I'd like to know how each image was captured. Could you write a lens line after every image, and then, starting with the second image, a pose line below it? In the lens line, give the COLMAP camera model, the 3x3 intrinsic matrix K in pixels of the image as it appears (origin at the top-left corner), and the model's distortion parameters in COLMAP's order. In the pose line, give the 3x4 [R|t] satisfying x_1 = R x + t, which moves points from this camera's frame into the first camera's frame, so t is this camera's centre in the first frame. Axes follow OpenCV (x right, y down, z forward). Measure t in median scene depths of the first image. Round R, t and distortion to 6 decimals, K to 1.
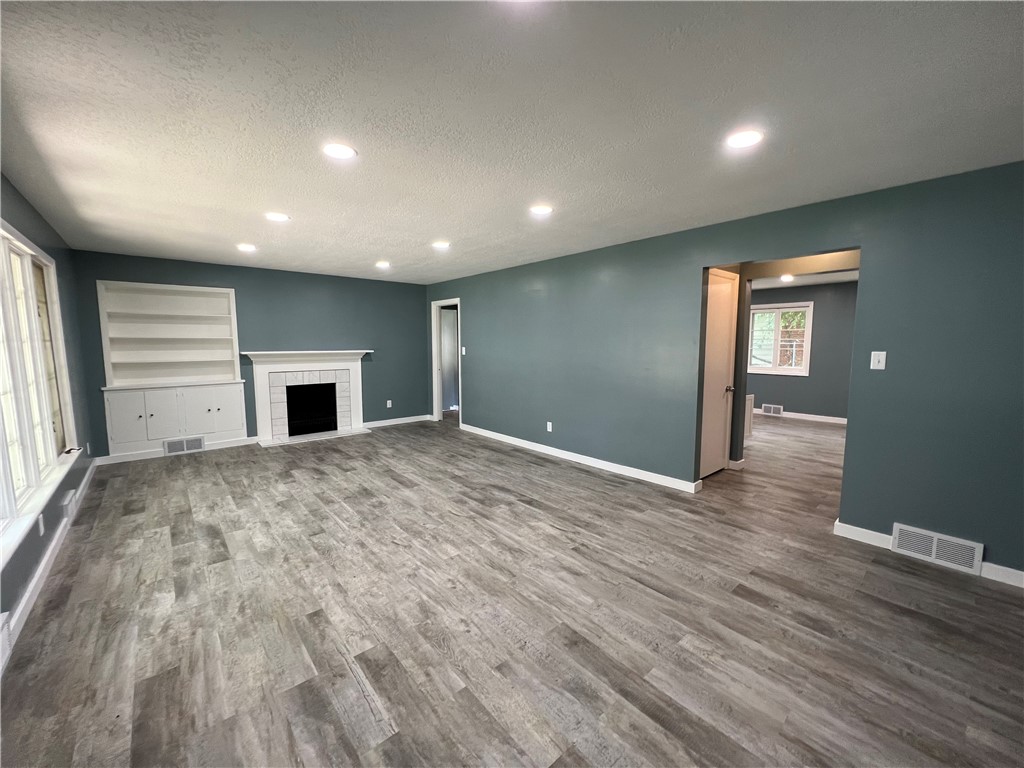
lens RADIAL K [[411.7, 0, 510.0], [0, 411.7, 380.7], [0, 0, 1]] dist [0.000739, 0.000236]
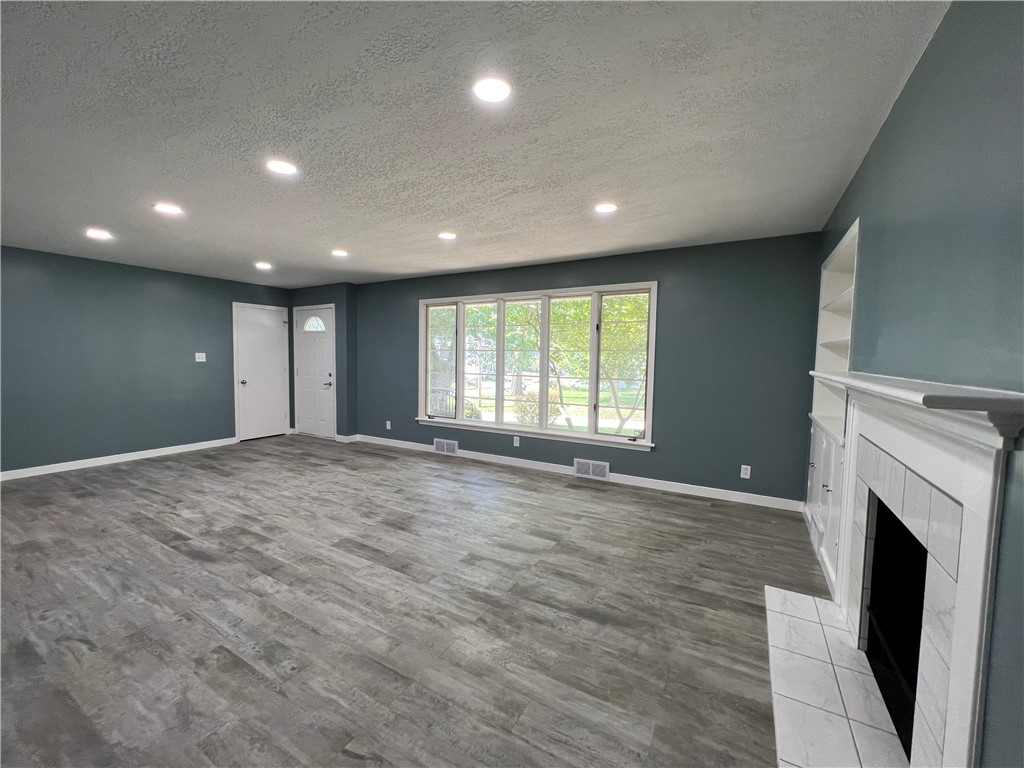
lens RADIAL K [[411.7, 0, 510.0], [0, 411.7, 380.7], [0, 0, 1]] dist [0.000739, 0.000236]
pose [[-0.943810, 0.010350, -0.330327, -0.311497], [-0.041234, 0.988012, 0.148771, -0.162590], [0.327907, 0.154032, -0.932068, 1.929381]]
